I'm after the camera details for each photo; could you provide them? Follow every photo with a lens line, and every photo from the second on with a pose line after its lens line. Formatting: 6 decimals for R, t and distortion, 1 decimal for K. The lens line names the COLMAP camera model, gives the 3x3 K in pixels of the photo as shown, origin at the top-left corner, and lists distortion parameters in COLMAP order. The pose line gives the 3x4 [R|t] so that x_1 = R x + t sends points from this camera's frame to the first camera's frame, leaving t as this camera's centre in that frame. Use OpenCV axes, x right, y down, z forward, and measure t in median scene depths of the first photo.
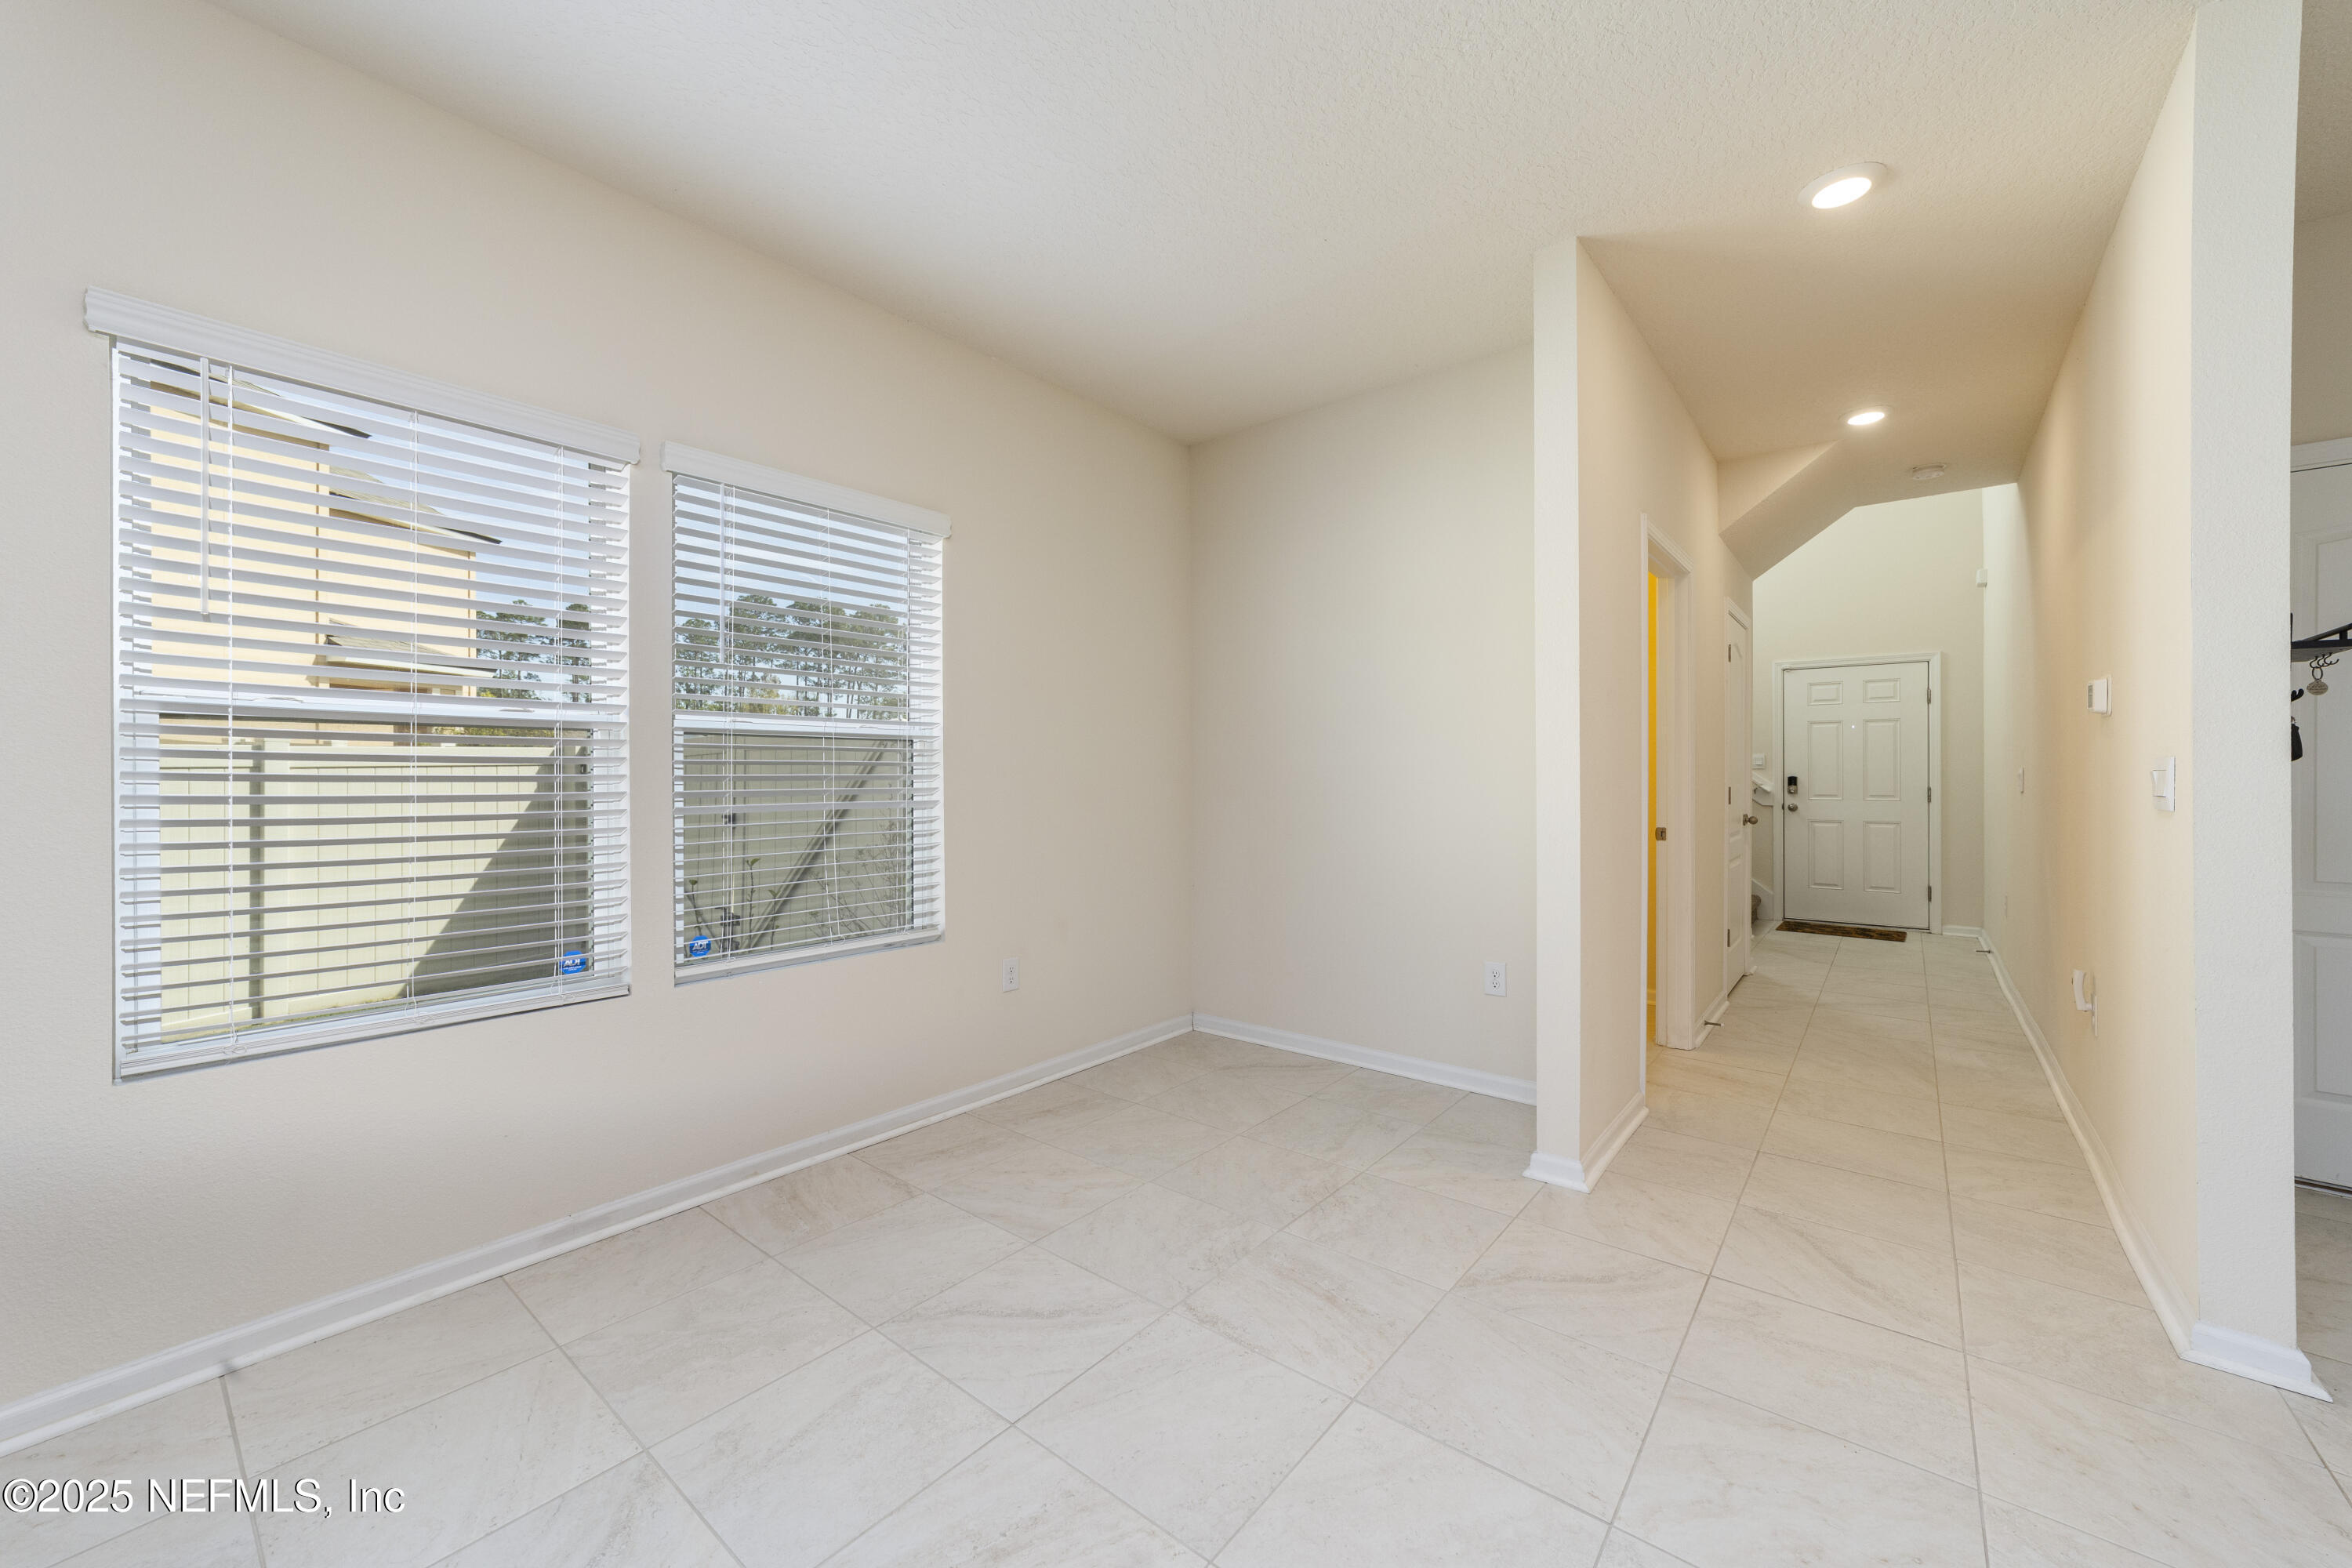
lens RADIAL K [[894.7, 0, 1176.0], [0, 894.7, 784.0], [0, 0, 1]] dist [-0.001502, 0.005251]
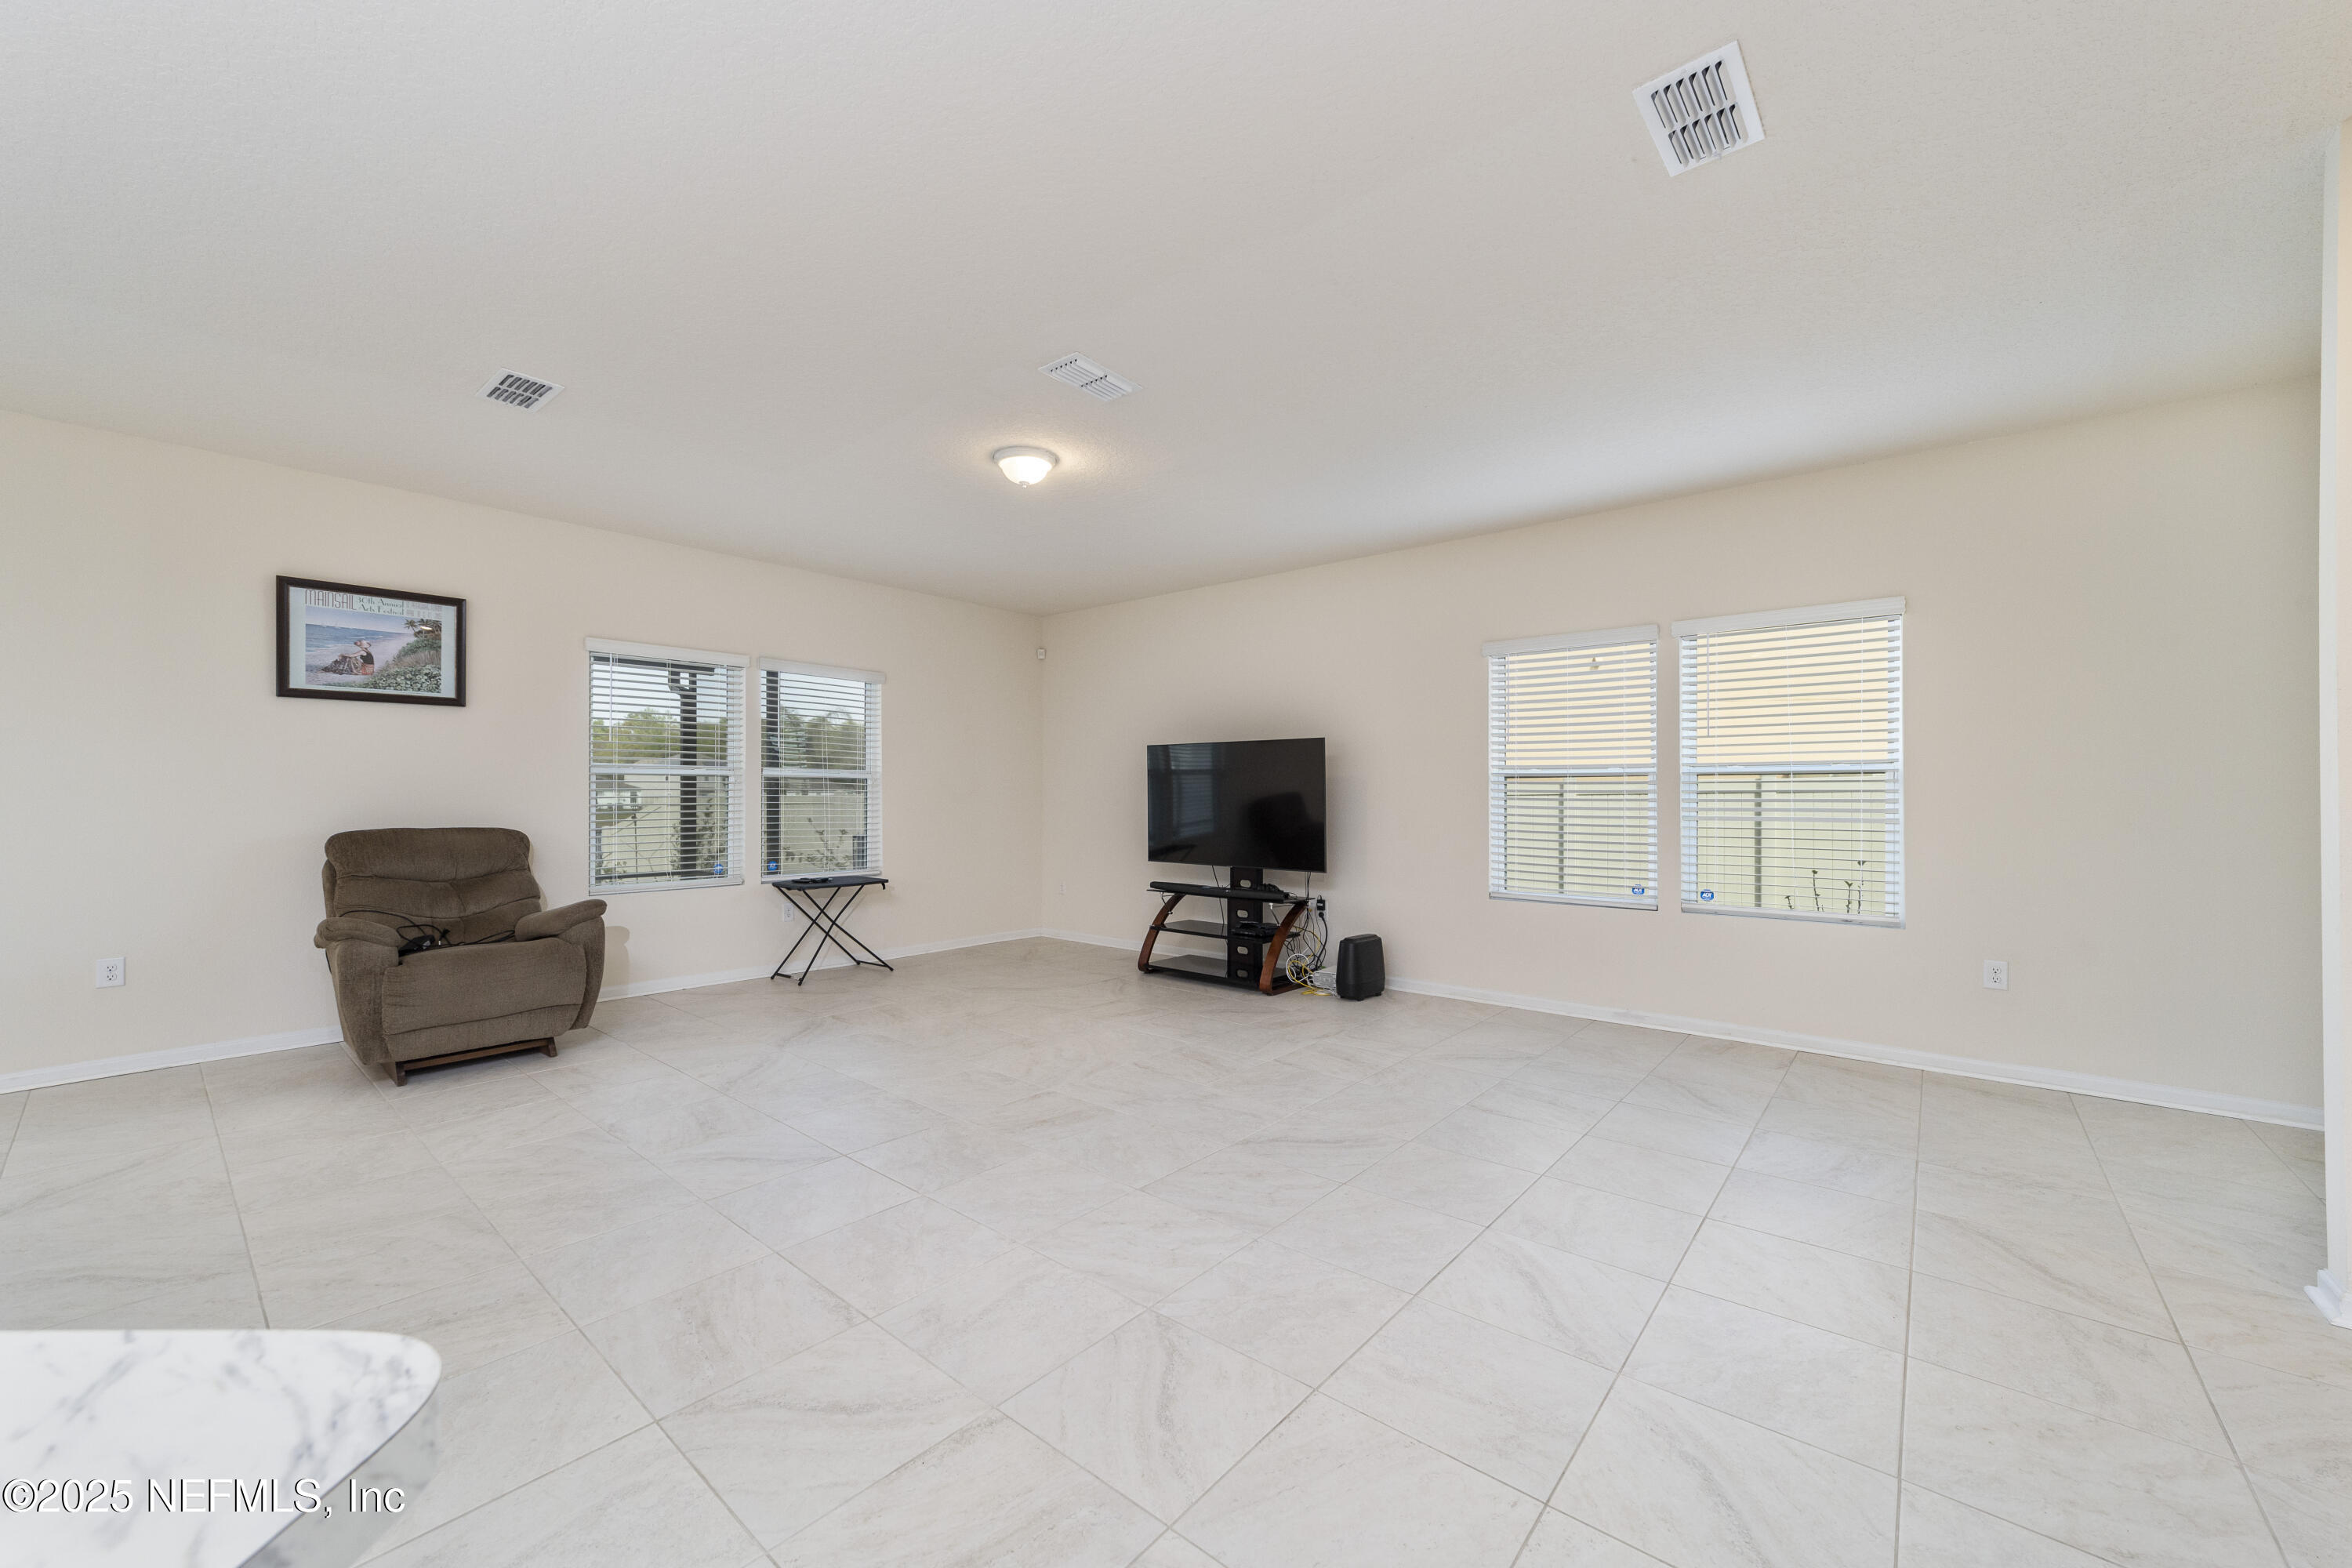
lens RADIAL K [[894.7, 0, 1176.0], [0, 894.7, 784.0], [0, 0, 1]] dist [-0.001502, 0.005251]
pose [[-0.034492, -0.022859, -0.999144, 1.363141], [-0.011945, 0.999676, -0.022459, 0.016239], [0.999334, 0.011160, -0.034753, 0.010574]]
